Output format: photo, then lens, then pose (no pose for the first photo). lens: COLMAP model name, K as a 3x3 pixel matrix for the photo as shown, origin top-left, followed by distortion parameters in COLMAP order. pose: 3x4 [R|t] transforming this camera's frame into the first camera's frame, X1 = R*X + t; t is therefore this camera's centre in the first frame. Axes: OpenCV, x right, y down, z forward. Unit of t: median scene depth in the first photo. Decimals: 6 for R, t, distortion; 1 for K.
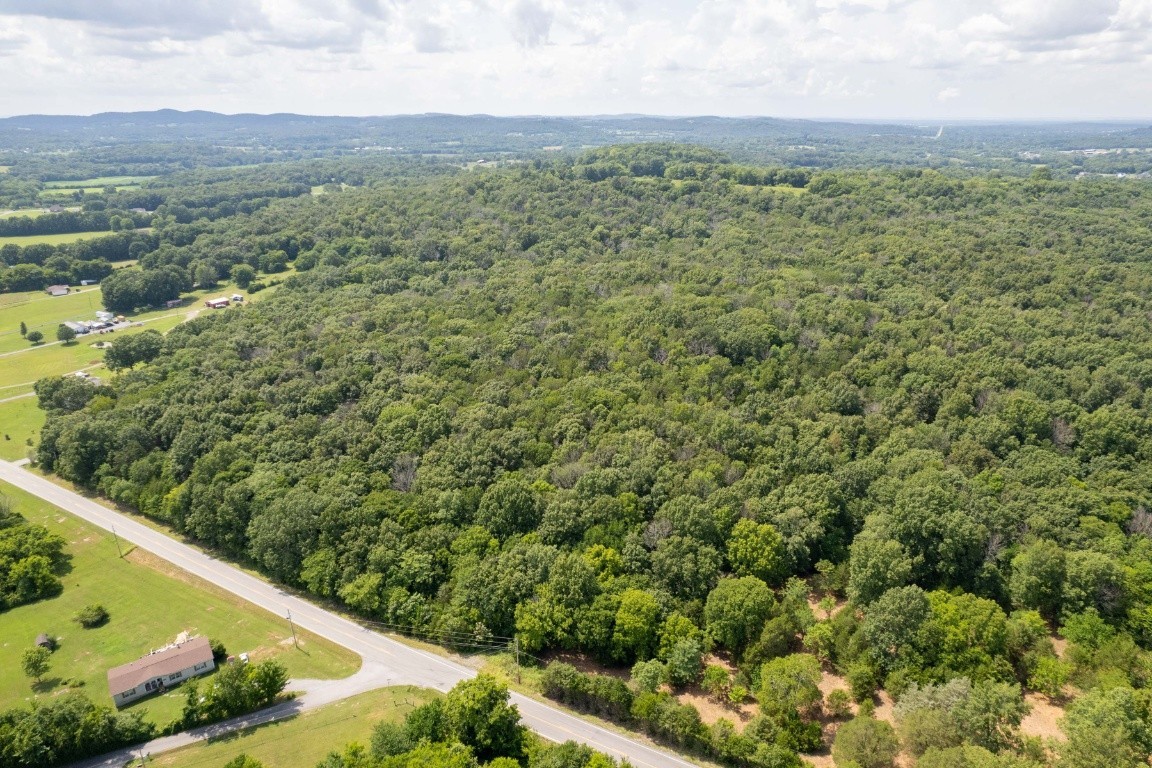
lens RADIAL K [[736.5, 0, 584.1], [0, 736.5, 379.3], [0, 0, 1]] dist [-0.068780, 0.064257]
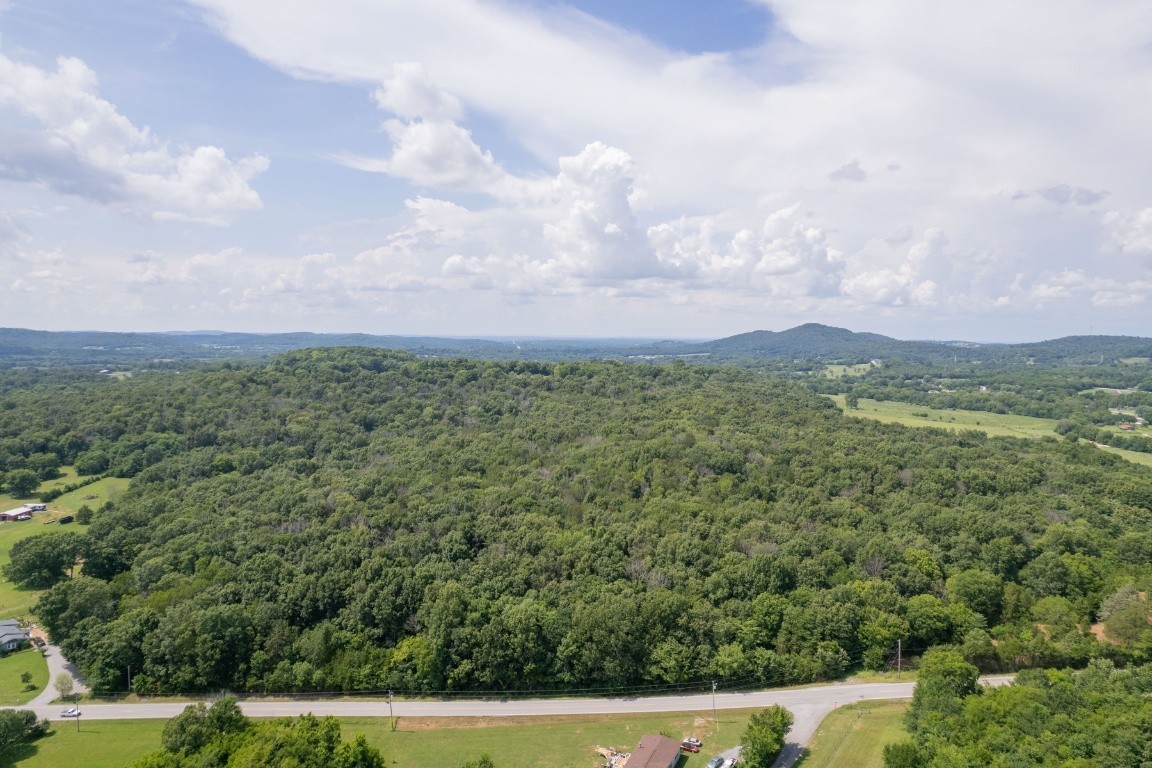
lens RADIAL K [[736.5, 0, 578.9], [0, 736.5, 389.7], [0, 0, 1]] dist [-0.068780, 0.064257]
pose [[0.852660, -0.030397, 0.521581, -0.685226], [0.169456, 0.960428, -0.221047, 0.066937], [-0.494222, 0.276863, 0.824070, 0.061295]]
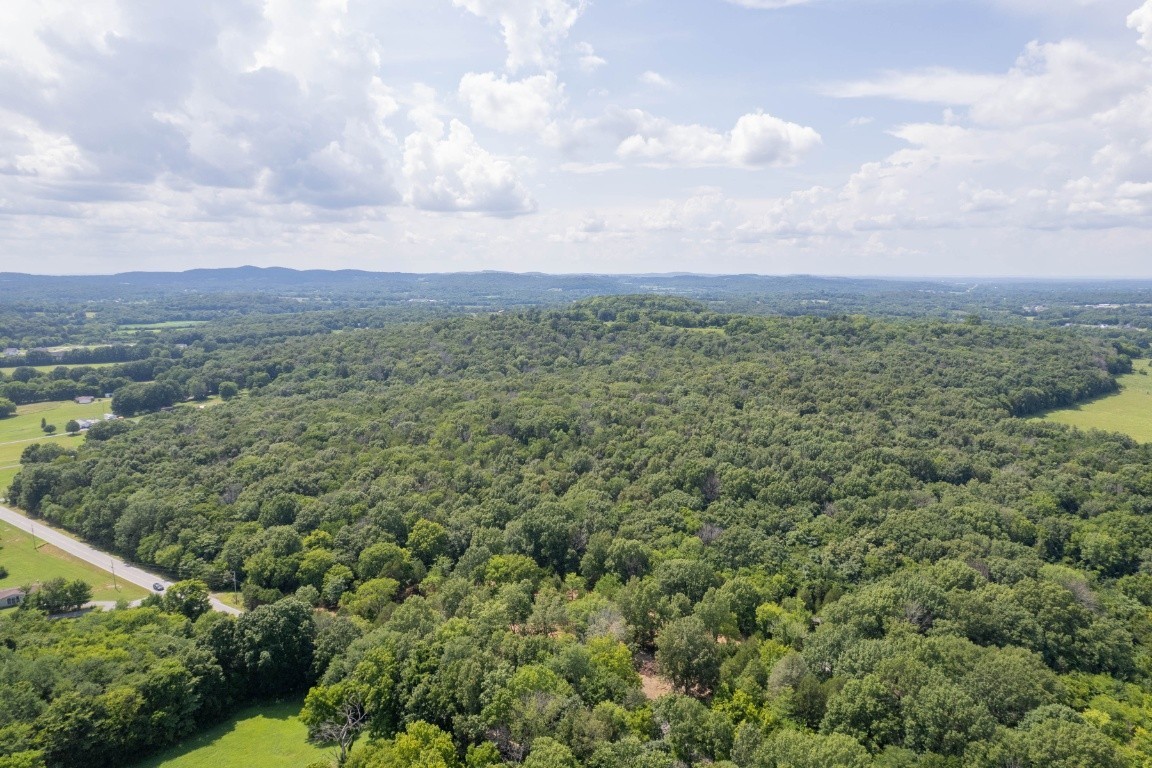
lens RADIAL K [[736.5, 0, 587.3], [0, 736.5, 383.5], [0, 0, 1]] dist [-0.068780, 0.064257]
pose [[0.997279, 0.012375, -0.072670, 0.436203], [-0.026458, 0.980212, -0.196175, 0.136413], [0.068805, 0.197564, 0.977872, -0.314265]]
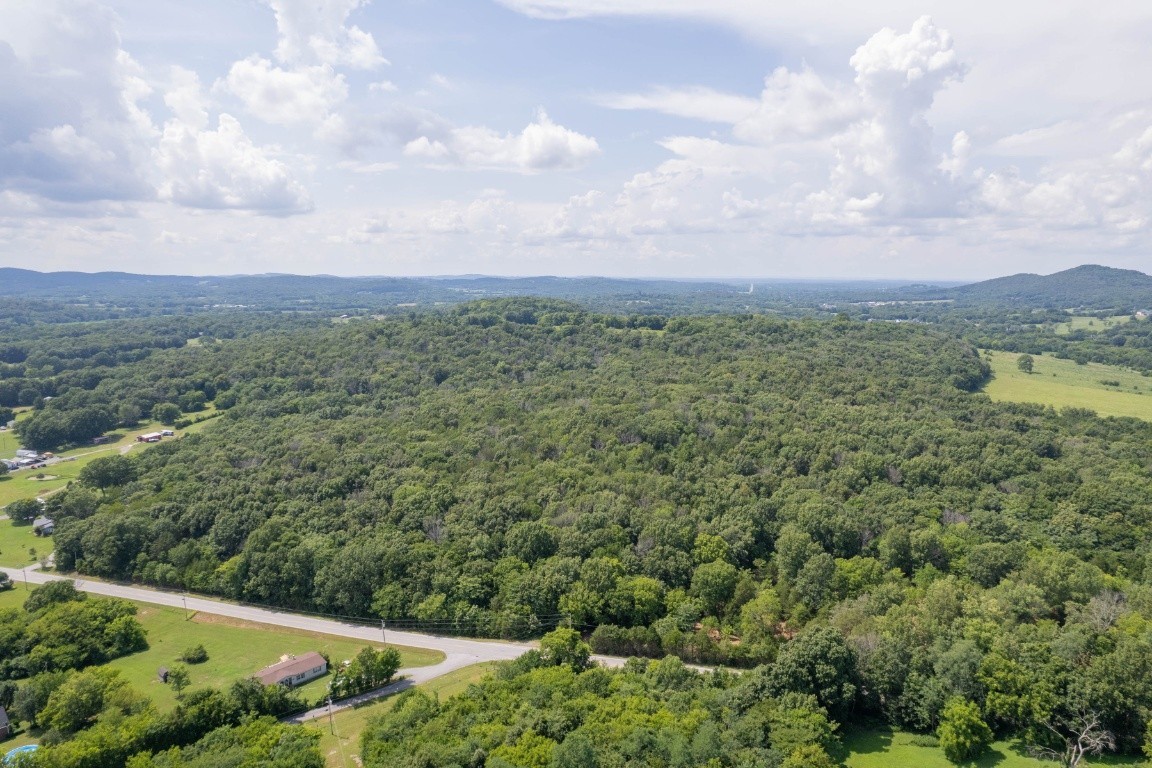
lens RADIAL K [[736.5, 0, 582.6], [0, 736.5, 378.3], [0, 0, 1]] dist [-0.068780, 0.064257]
pose [[0.977277, -0.026805, 0.210267, -0.196779], [0.069781, 0.977363, -0.199732, 0.110420], [-0.200153, 0.209866, 0.957024, -0.244450]]
